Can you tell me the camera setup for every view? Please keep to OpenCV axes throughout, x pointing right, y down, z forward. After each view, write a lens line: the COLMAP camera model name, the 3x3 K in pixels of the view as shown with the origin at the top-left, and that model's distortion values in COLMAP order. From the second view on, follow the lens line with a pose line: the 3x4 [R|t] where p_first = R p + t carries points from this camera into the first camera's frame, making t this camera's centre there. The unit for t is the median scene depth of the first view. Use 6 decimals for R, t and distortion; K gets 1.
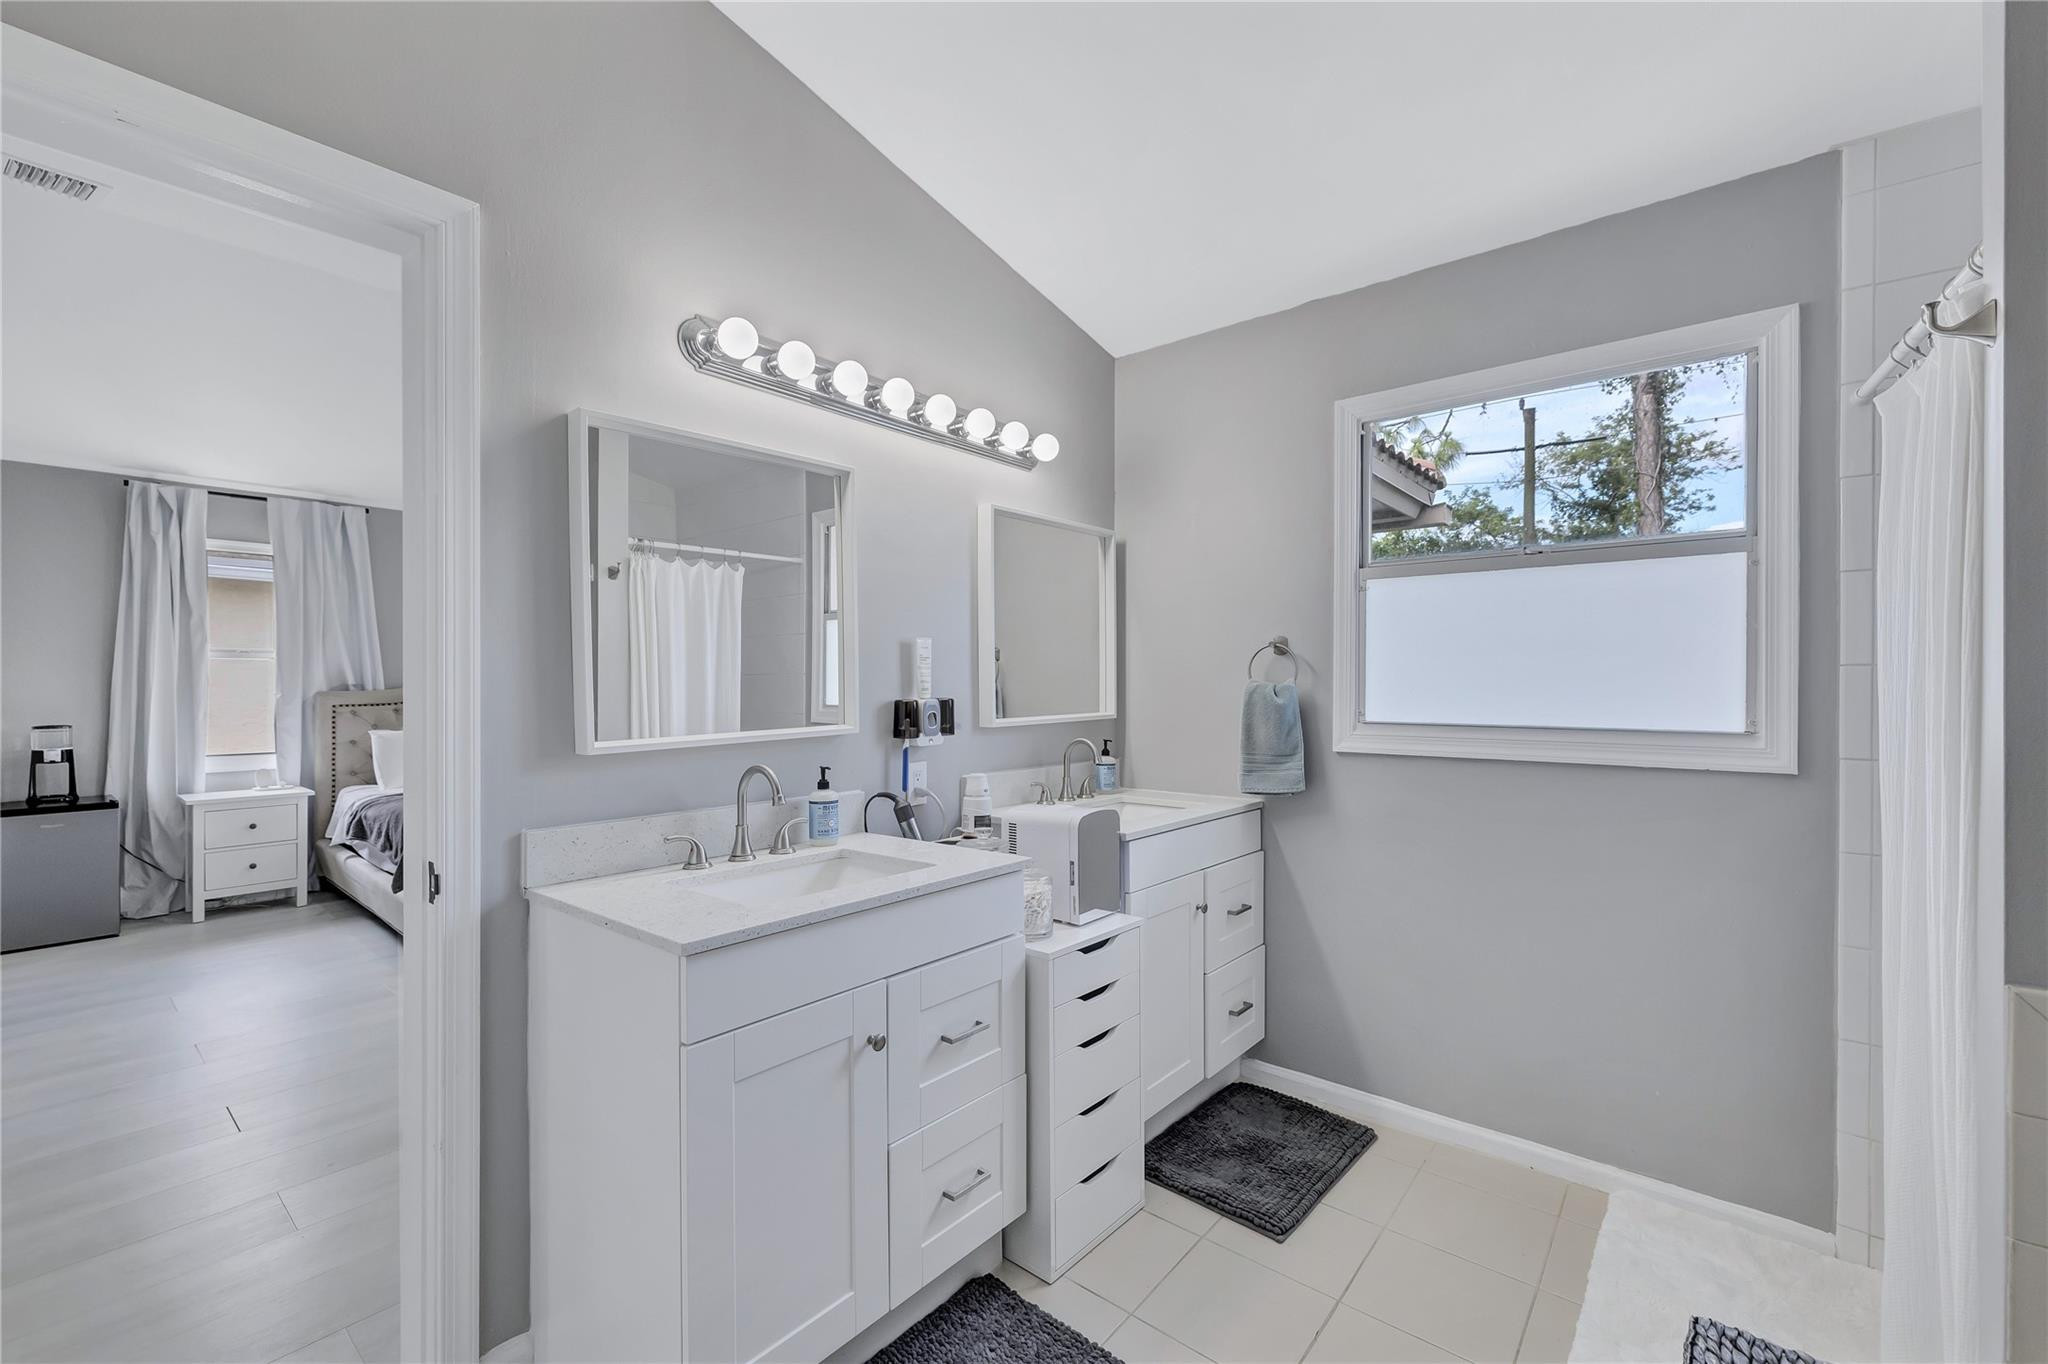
lens RADIAL K [[856.2, 0, 1012.2], [0, 856.2, 687.5], [0, 0, 1]] dist [0.000780, 0.000283]
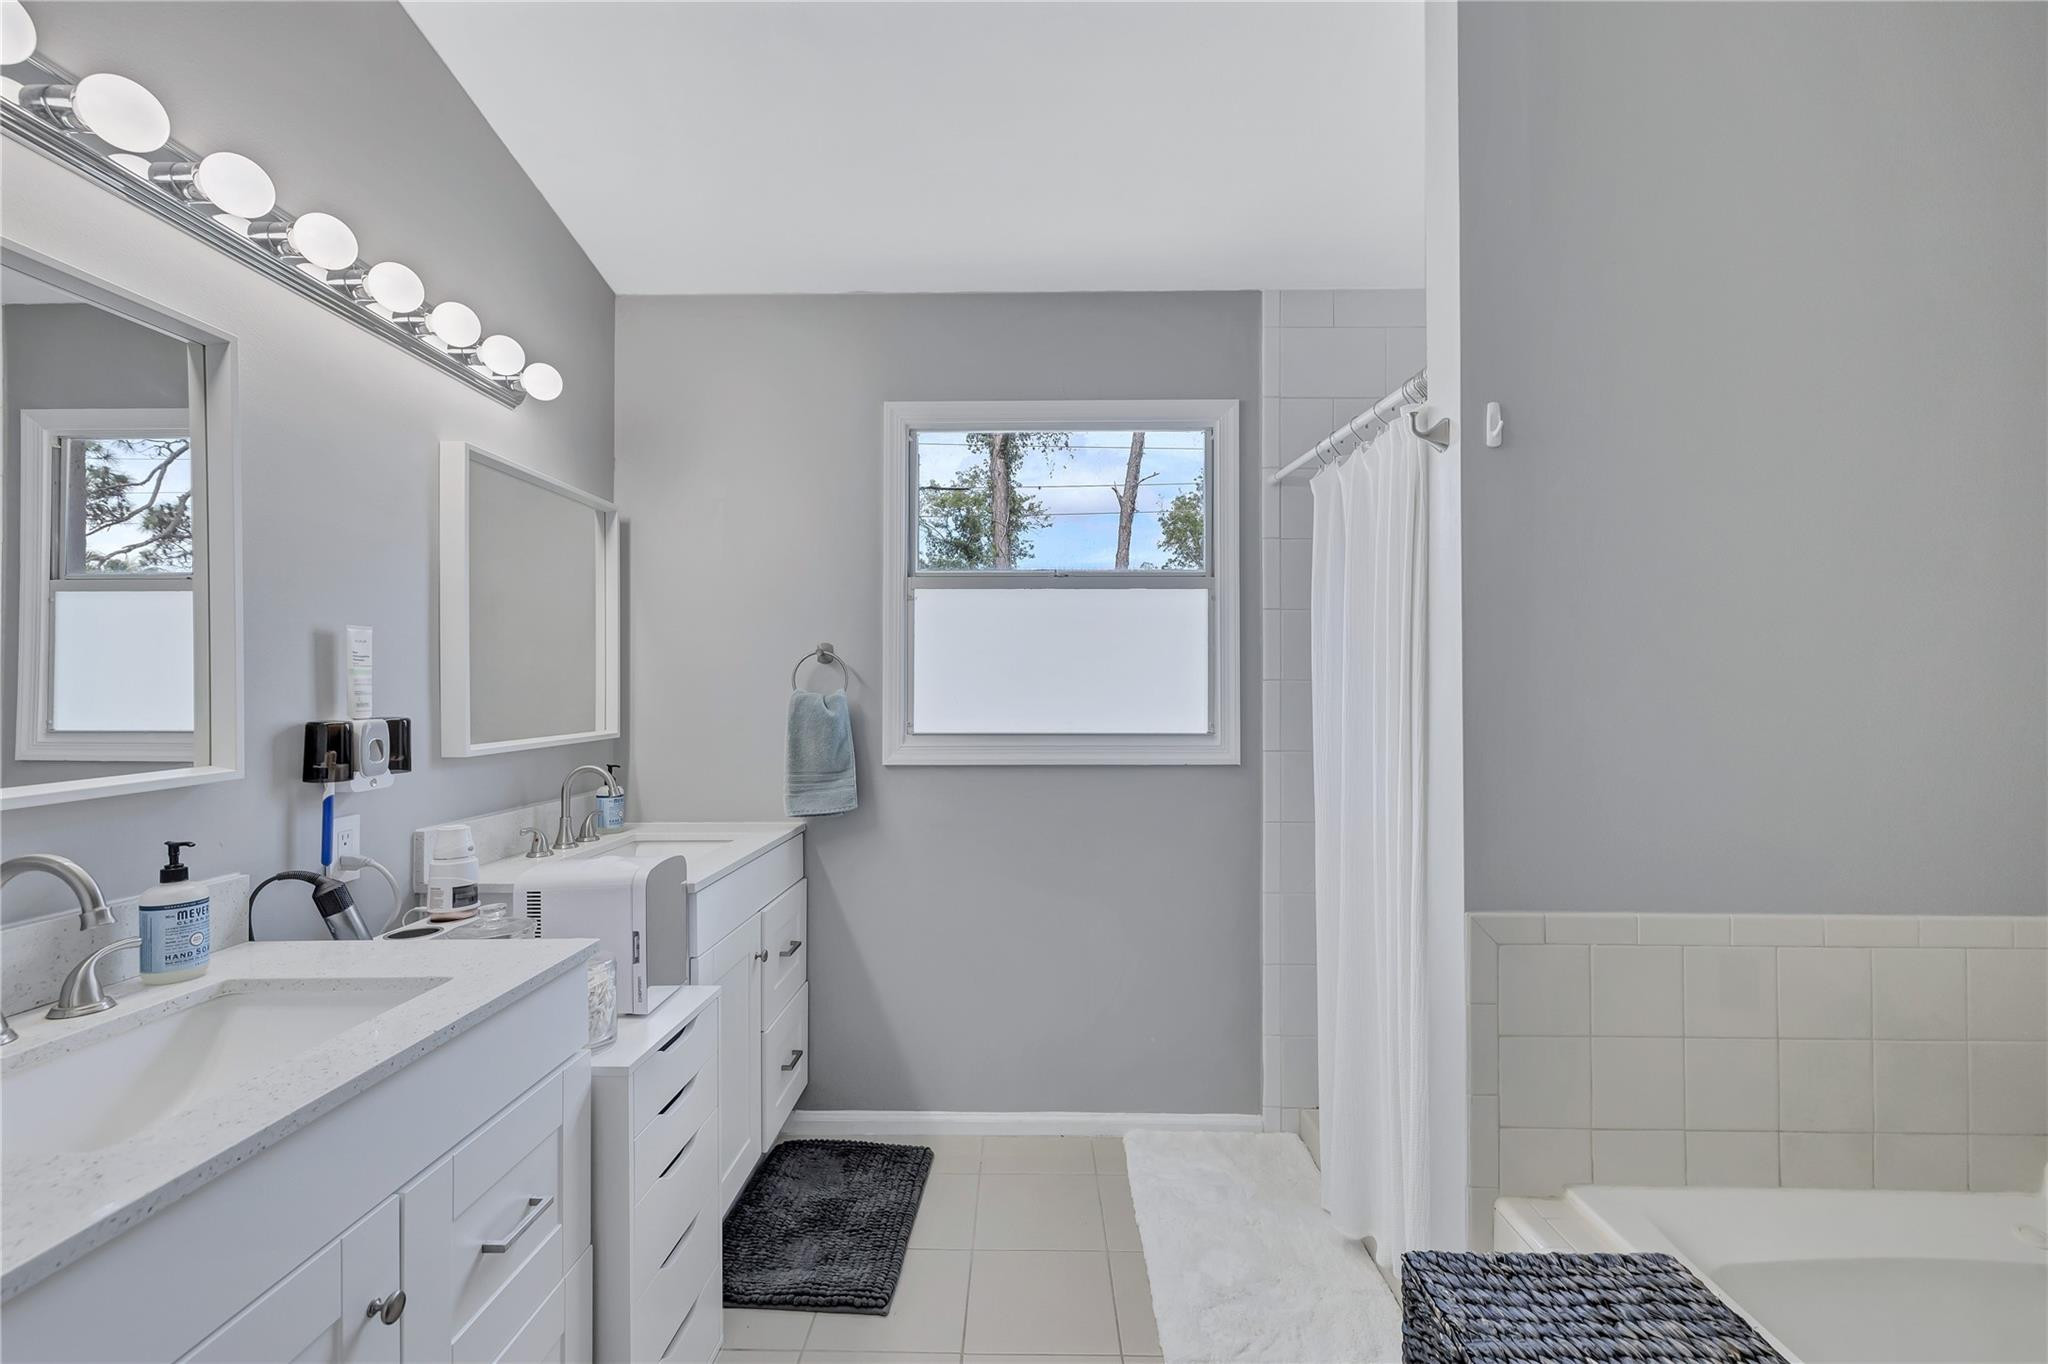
lens RADIAL K [[856.2, 0, 1012.2], [0, 856.2, 687.5], [0, 0, 1]] dist [0.000780, 0.000283]
pose [[0.774506, 0.002895, 0.632560, -0.129715], [0.003894, 0.999949, -0.009344, -0.002944], [-0.632555, 0.009701, 0.774455, 0.175019]]
